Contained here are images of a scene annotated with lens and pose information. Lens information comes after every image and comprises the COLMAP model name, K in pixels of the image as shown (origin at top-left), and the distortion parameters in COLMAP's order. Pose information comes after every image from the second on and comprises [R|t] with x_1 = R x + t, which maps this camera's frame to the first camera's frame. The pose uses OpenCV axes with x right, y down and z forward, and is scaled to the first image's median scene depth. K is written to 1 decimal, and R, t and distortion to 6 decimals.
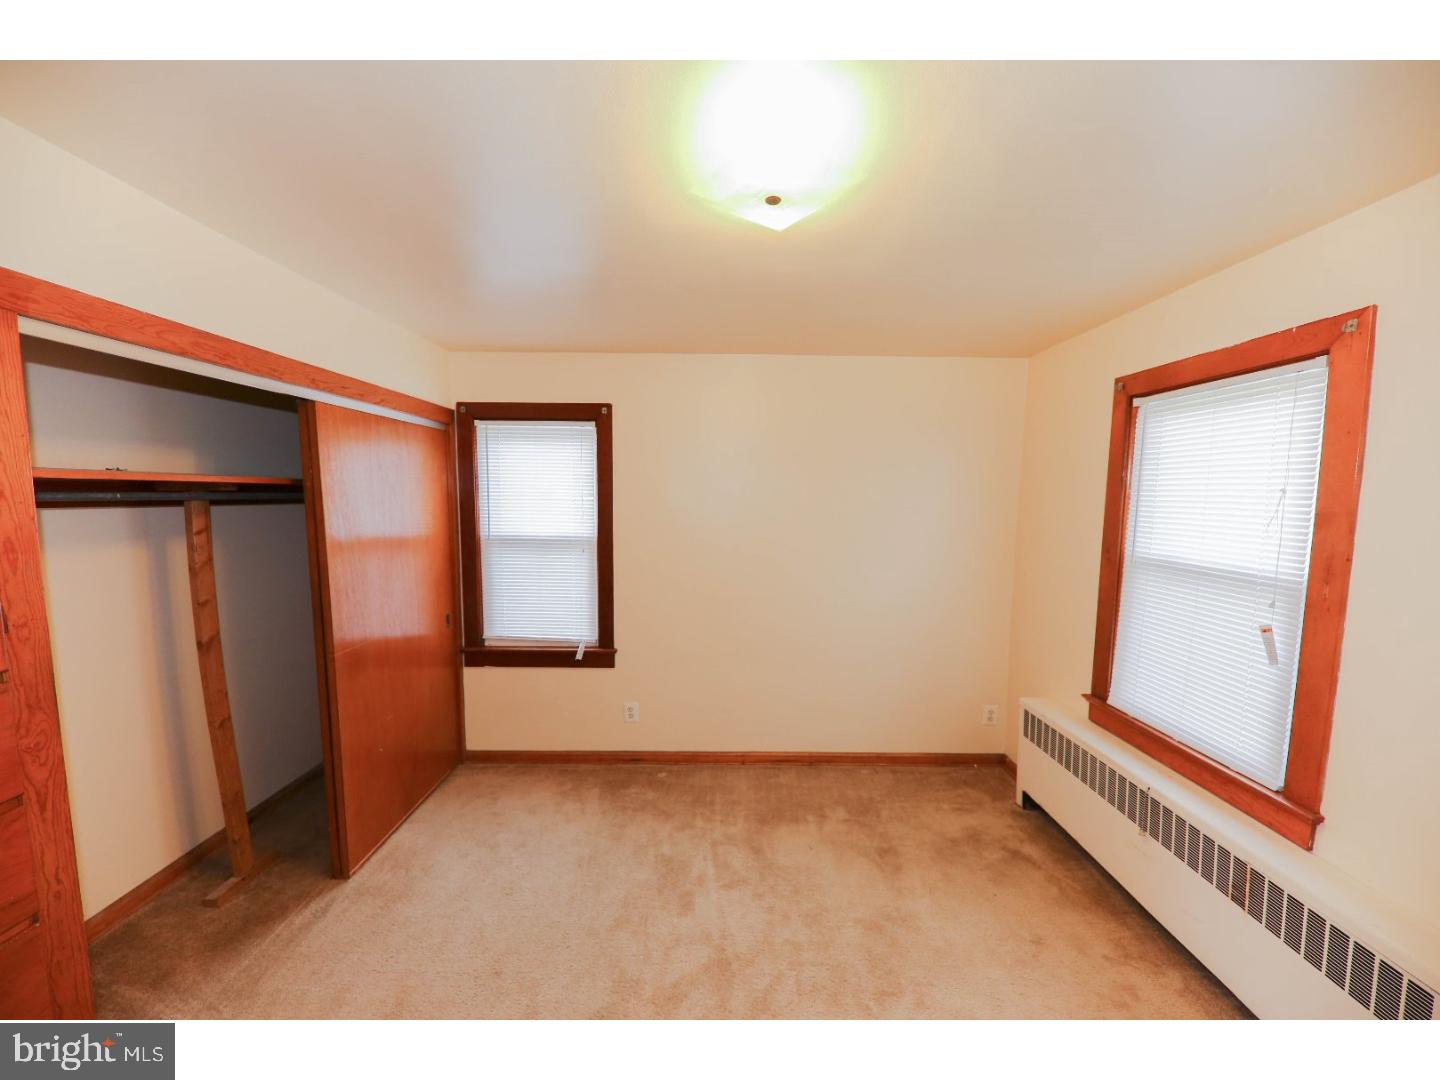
lens RADIAL K [[495.6, 0, 720.0], [0, 495.6, 540.0], [0, 0, 1]] dist [0.000524, -0.009440]
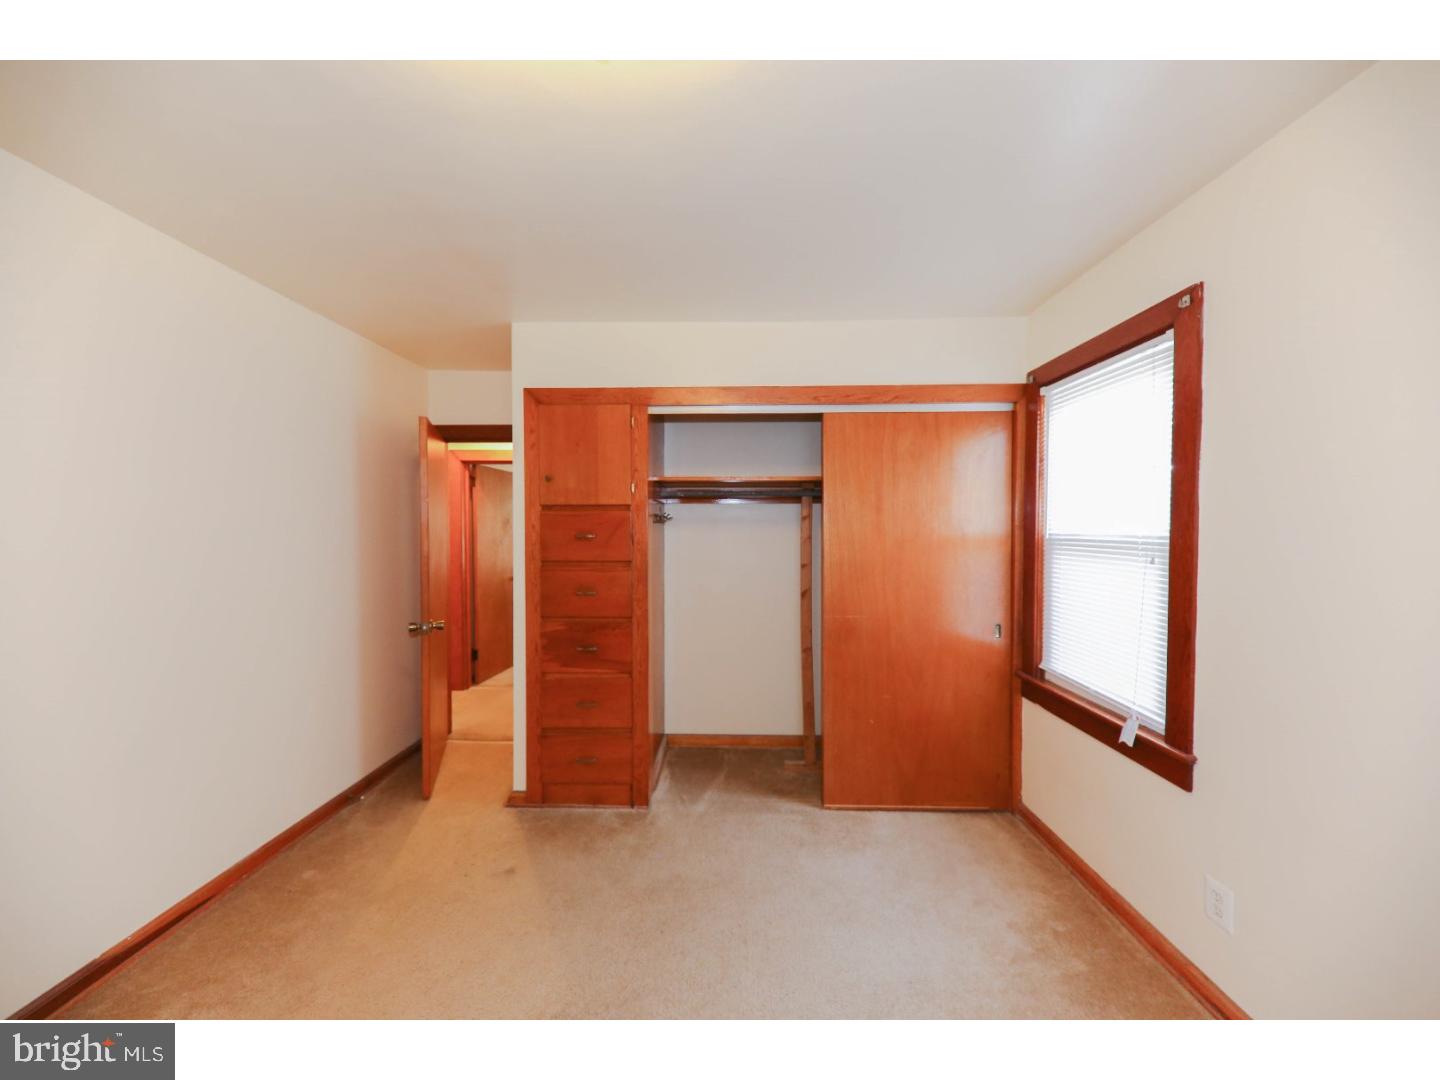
lens RADIAL K [[502.9, 0, 713.9], [0, 502.9, 539.1], [0, 0, 1]] dist [-0.000524, -0.000078]
pose [[-0.034242, 0.010288, -0.999361, 0.411551], [-0.088499, 0.995988, 0.013285, 0.043556], [0.995488, 0.088897, -0.033195, 0.645996]]
